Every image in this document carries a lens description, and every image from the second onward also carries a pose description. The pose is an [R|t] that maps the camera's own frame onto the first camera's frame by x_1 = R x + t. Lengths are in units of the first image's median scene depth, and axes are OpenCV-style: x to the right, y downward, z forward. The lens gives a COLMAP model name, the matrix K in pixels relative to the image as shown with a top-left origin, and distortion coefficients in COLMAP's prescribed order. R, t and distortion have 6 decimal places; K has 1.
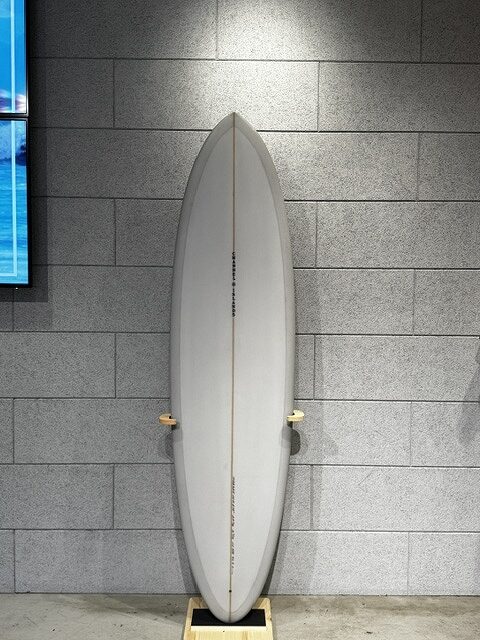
lens RADIAL K [[552.7, 0, 237.3], [0, 552.7, 330.2], [0, 0, 1]] dist [0.091126, -0.160368]
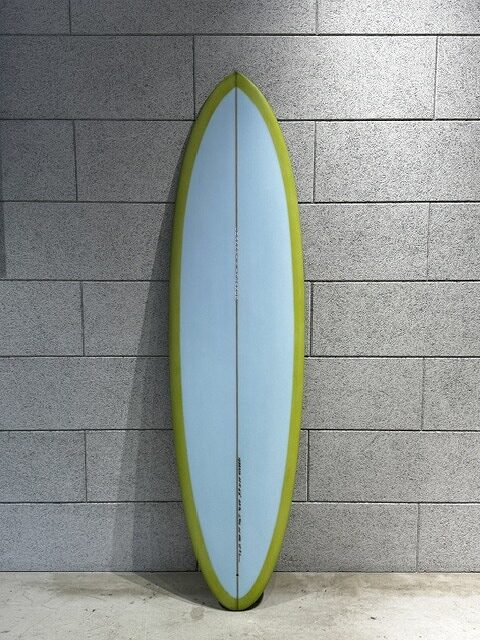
lens RADIAL K [[525.5, 0, 242.2], [0, 525.5, 318.4], [0, 0, 1]] dist [0.078758, -0.127130]
pose [[0.999915, -0.007787, -0.010455, 0.039143], [0.008512, 0.997421, 0.071266, 0.006487], [0.009874, -0.071348, 0.997403, 0.180569]]
